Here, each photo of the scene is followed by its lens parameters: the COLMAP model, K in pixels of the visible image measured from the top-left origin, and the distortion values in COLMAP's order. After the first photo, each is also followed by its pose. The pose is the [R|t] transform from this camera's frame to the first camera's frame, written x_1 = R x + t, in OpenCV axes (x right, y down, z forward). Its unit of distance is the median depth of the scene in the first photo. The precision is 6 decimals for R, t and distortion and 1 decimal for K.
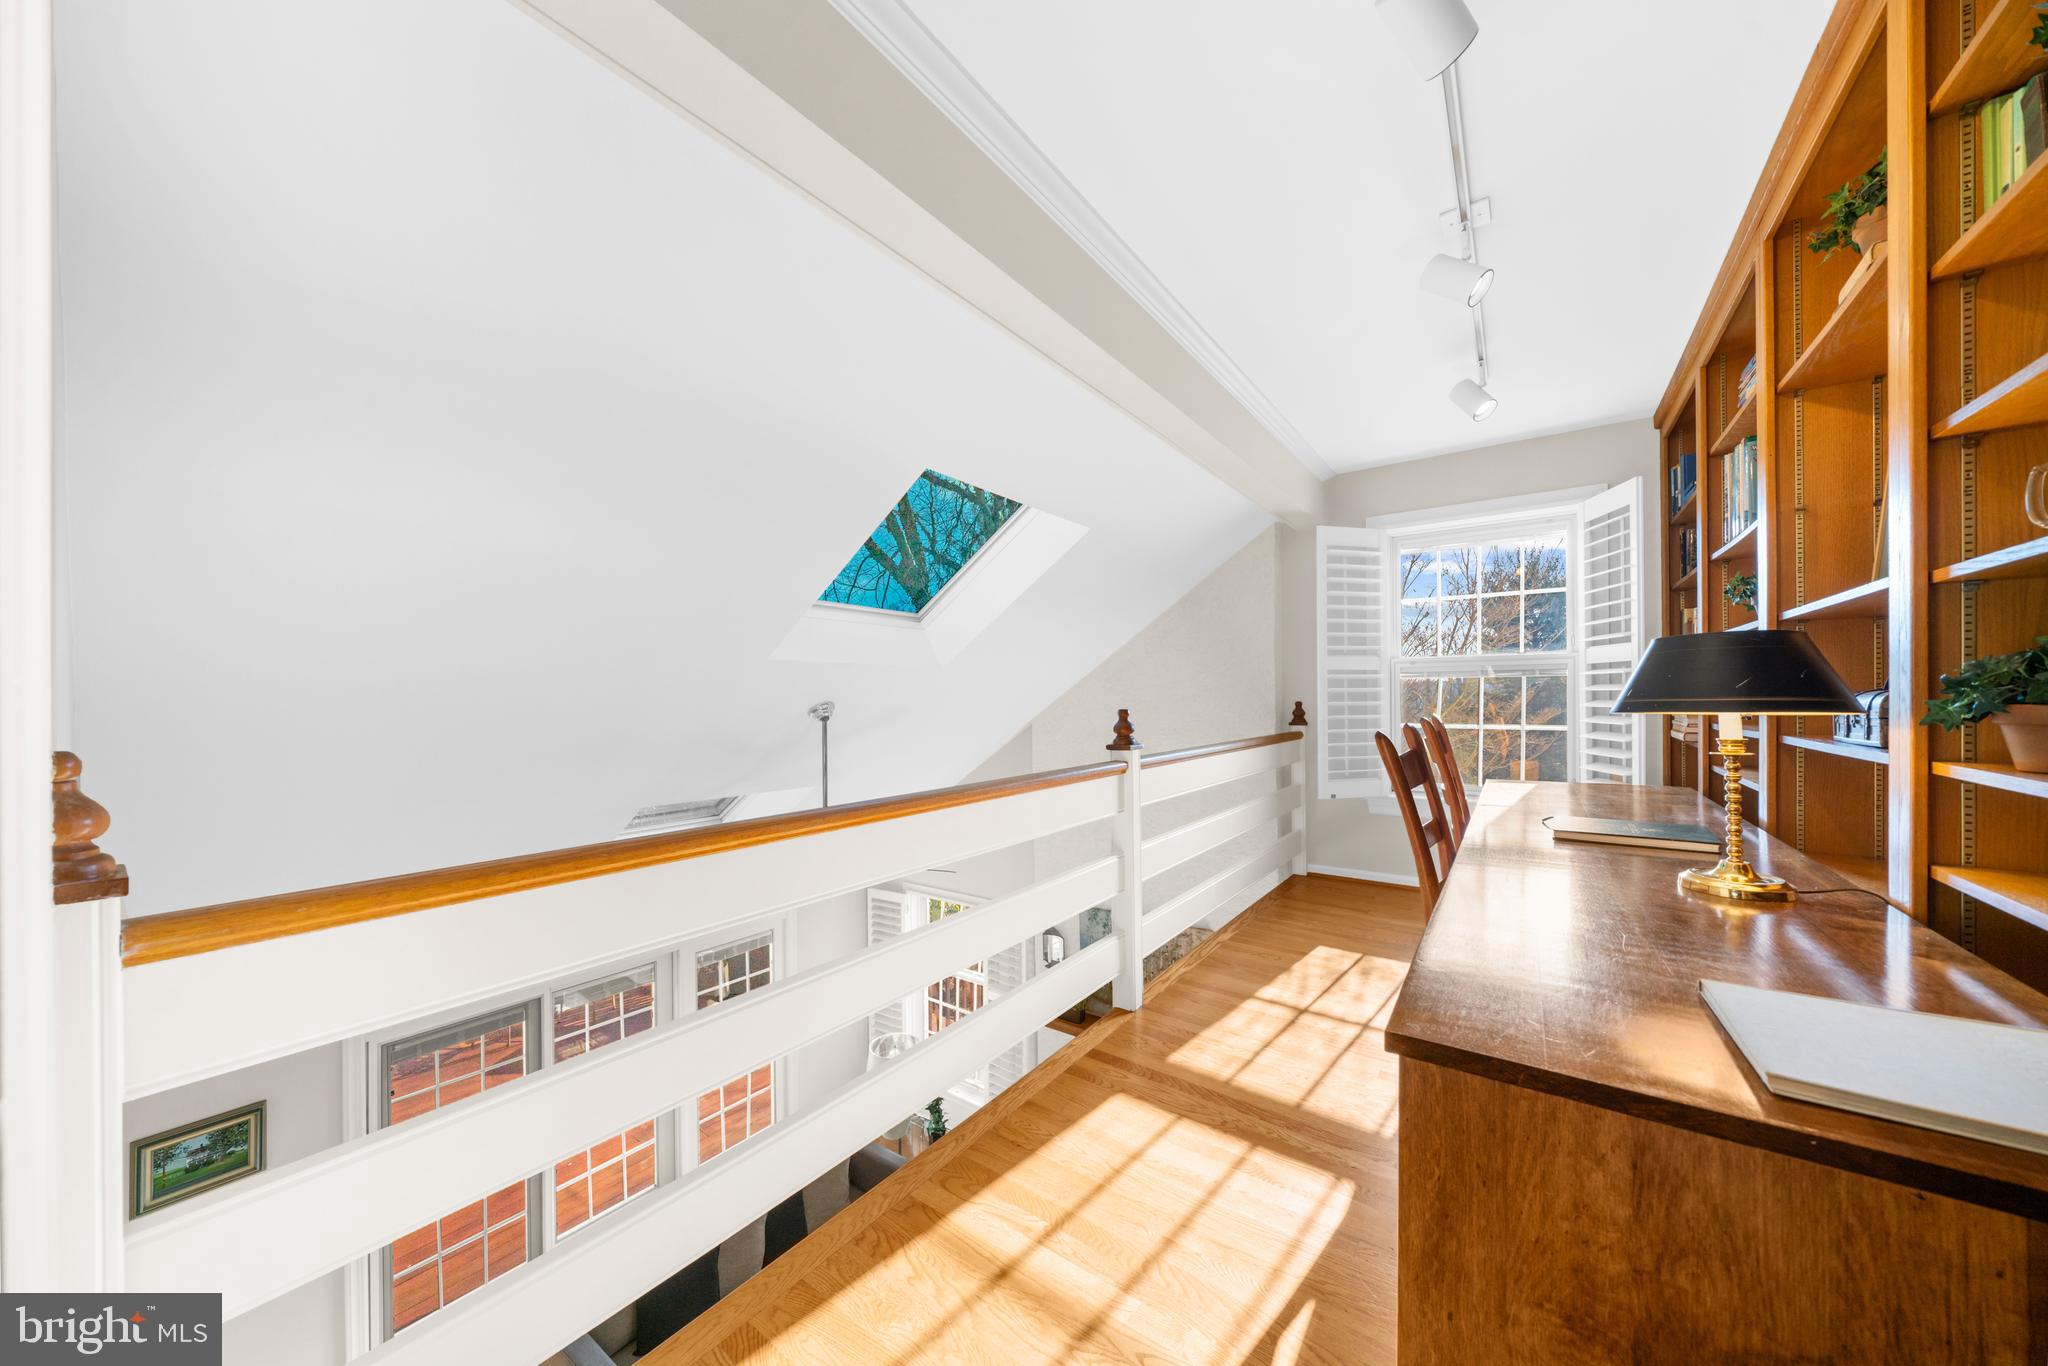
lens RADIAL K [[712.4, 0, 1024.0], [0, 712.4, 683.0], [0, 0, 1]] dist [-0.000351, -0.000028]
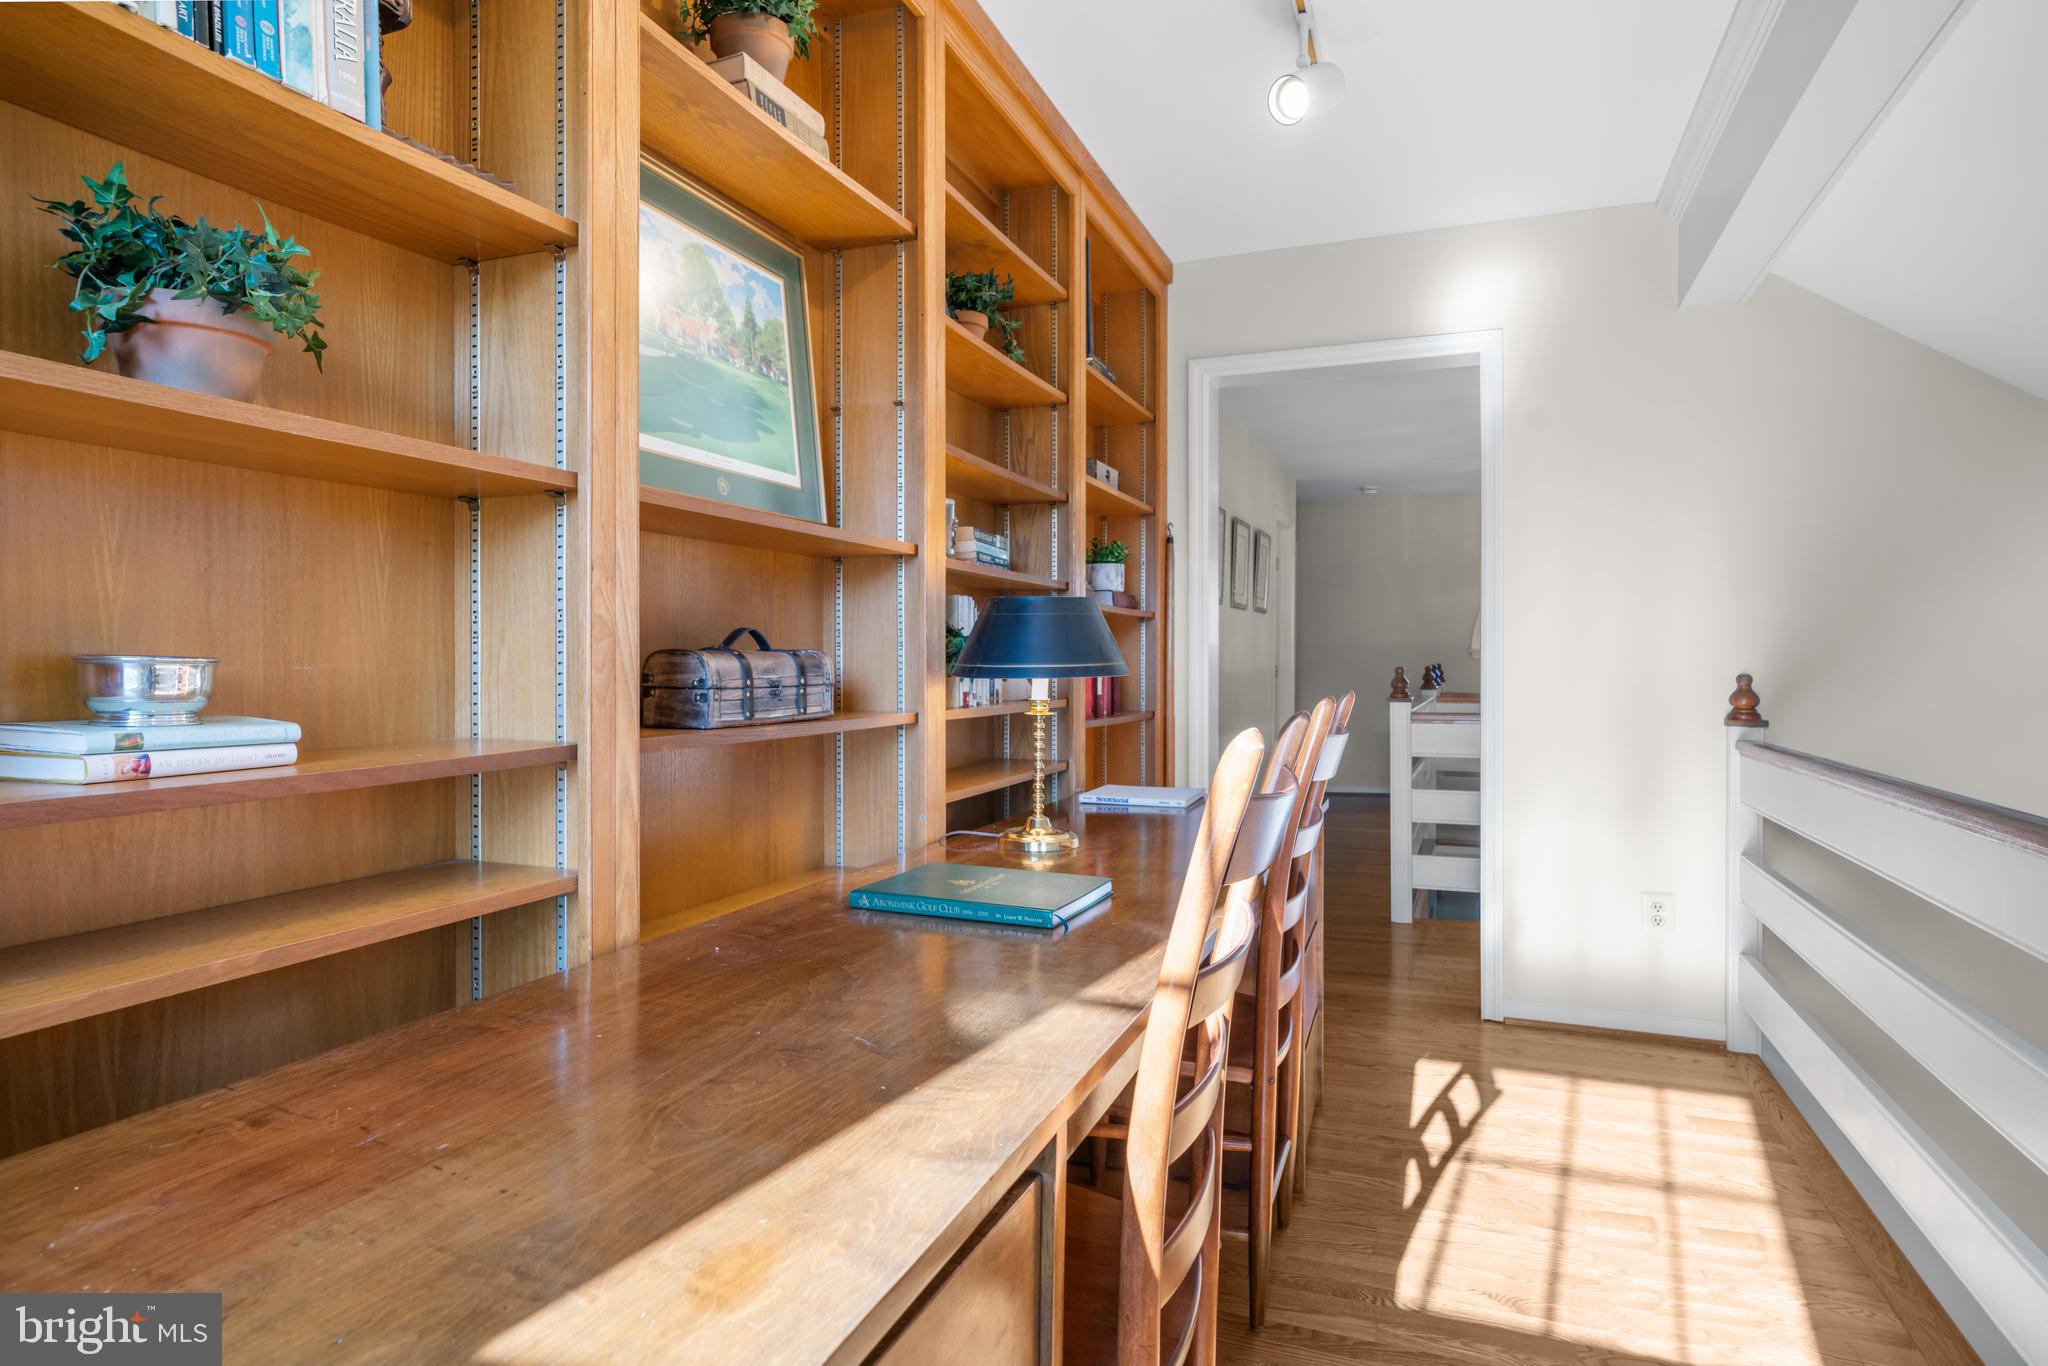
lens RADIAL K [[1161.7, 0, 1015.5], [0, 1161.7, 673.6], [0, 0, 1]] dist [0.006291, 0.000983]
pose [[-0.964723, 0.000840, -0.263267, 1.305962], [0.001302, 0.999998, -0.001578, 0.050311], [0.263265, -0.001865, -0.964722, 2.305778]]
